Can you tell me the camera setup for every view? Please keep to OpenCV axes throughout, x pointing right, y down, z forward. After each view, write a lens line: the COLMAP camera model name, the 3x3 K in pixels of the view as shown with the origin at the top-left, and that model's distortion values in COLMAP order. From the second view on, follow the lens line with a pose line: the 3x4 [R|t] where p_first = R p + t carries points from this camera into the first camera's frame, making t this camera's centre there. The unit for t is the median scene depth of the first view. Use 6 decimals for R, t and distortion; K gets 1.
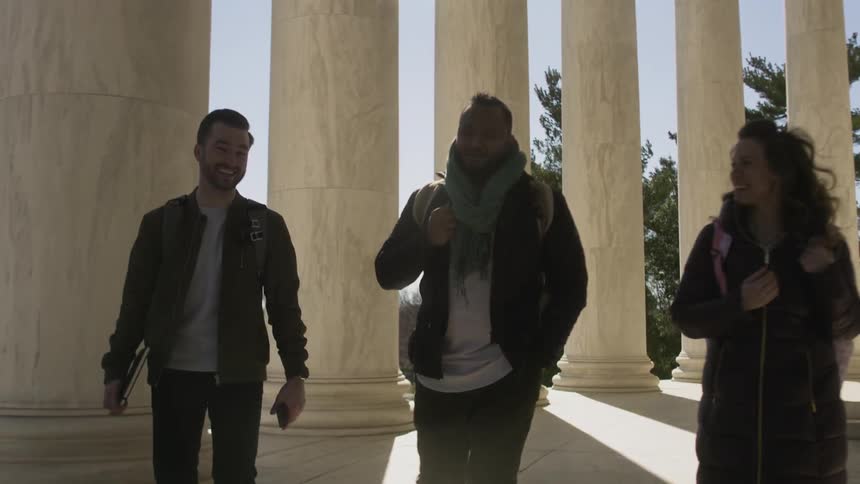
lens RADIAL K [[880.6, 0, 430.0], [0, 880.6, 242.0], [0, 0, 1]] dist [-0.044282, 0.013440]
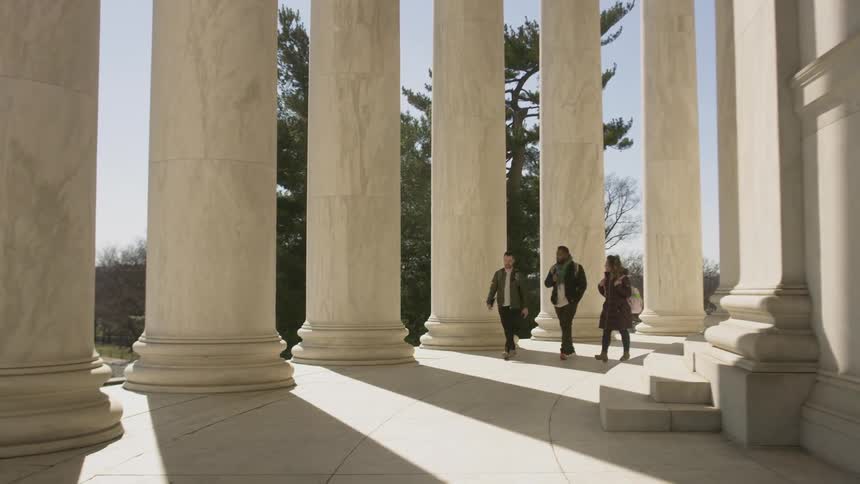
lens RADIAL K [[880.6, 0, 430.0], [0, 880.6, 242.0], [0, 0, 1]] dist [-0.044282, 0.013440]
pose [[0.949771, 0.015603, 0.312556, -0.000478], [-0.029303, 0.998802, 0.039185, 0.015330], [-0.311570, -0.046376, 0.949091, 0.164536]]
